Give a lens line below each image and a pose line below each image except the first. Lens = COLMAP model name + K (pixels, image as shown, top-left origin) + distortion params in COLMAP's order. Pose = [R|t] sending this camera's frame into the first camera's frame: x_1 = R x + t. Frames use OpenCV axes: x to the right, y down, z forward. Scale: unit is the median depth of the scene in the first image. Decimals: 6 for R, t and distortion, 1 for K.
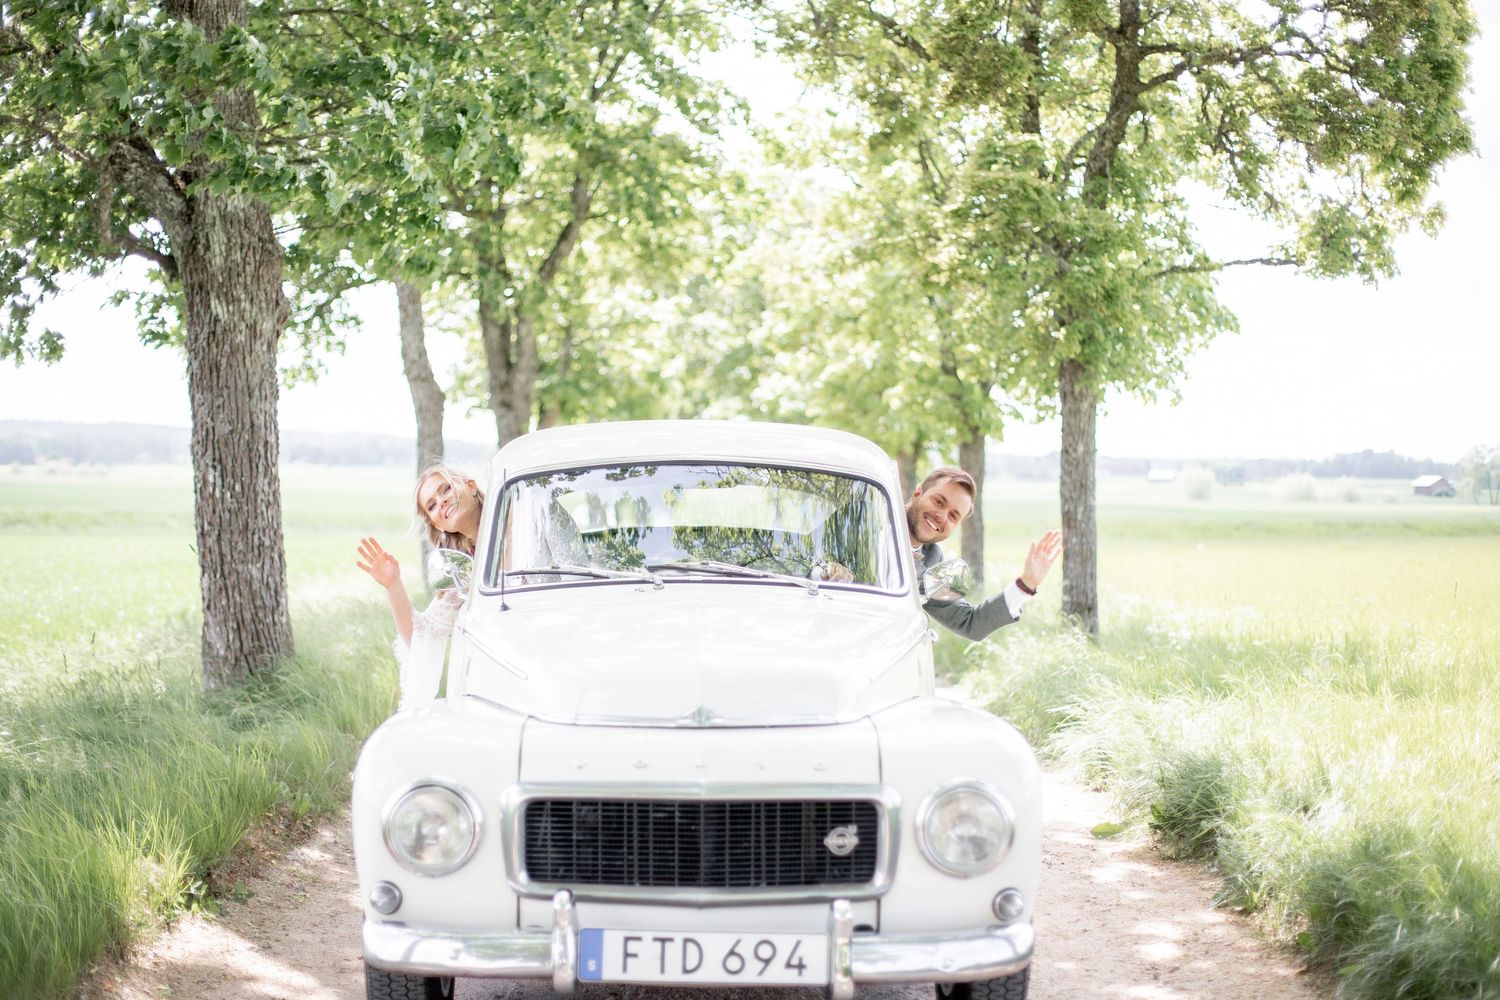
lens RADIAL K [[2169.2, 0, 750.0], [0, 2169.2, 500.0], [0, 0, 1]] dist [0.018814, 0.055124]
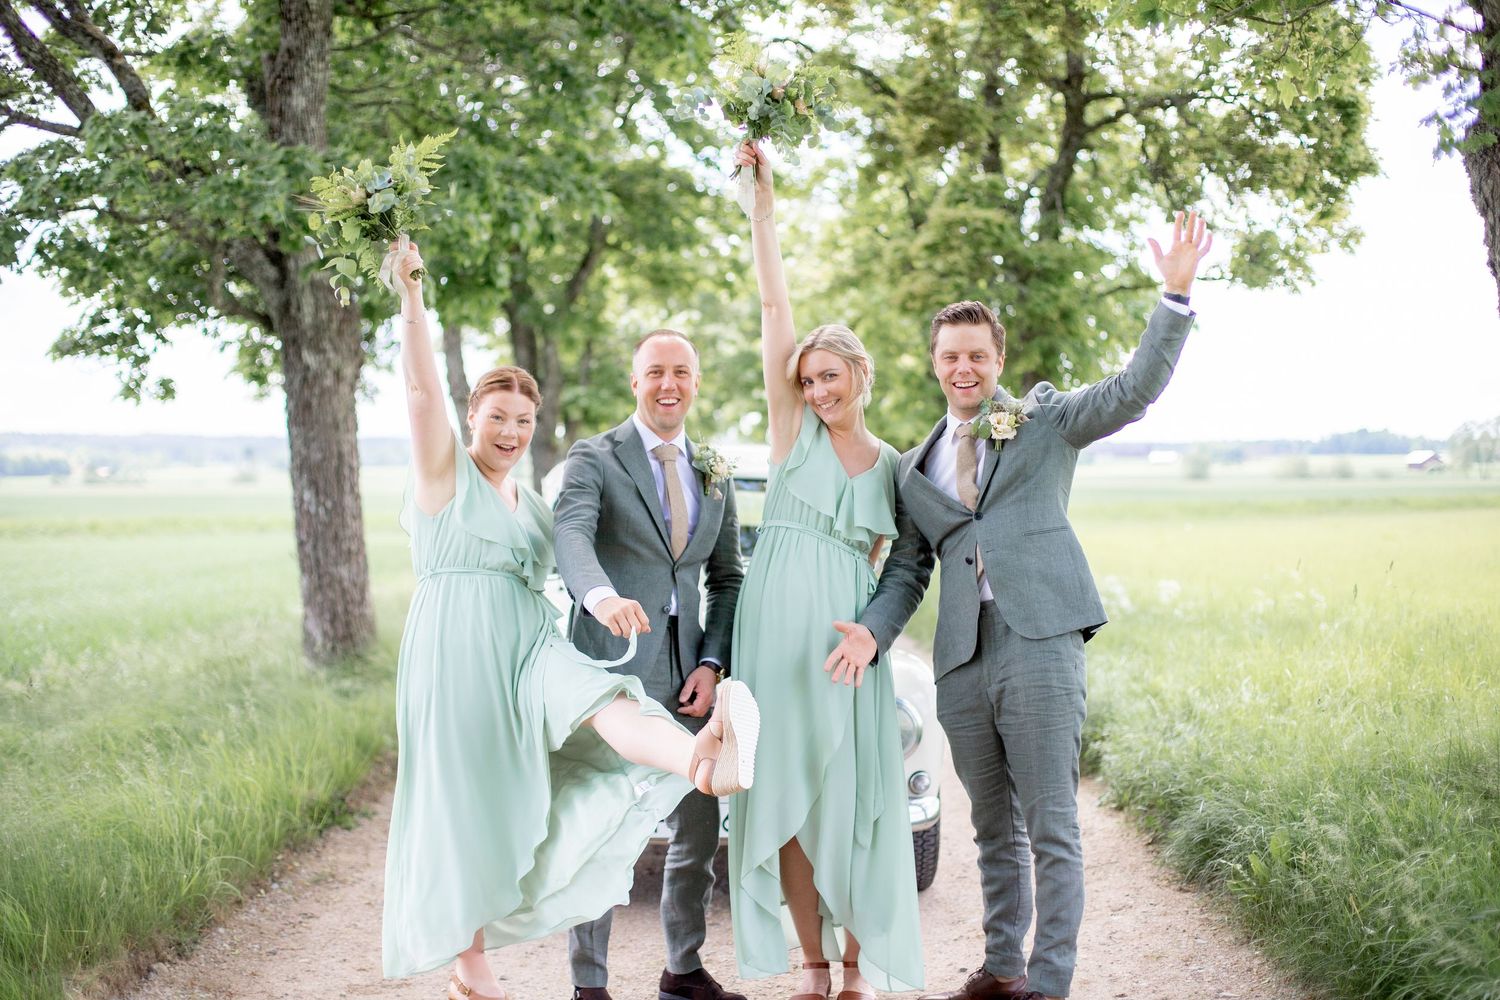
lens RADIAL K [[2169.2, 0, 750.0], [0, 2169.2, 500.0], [0, 0, 1]] dist [0.018814, 0.055124]
pose [[0.999610, -0.026112, -0.009896, 0.008658], [0.026157, 0.999648, 0.004472, -0.004891], [0.009776, -0.004729, 0.999941, -0.144421]]
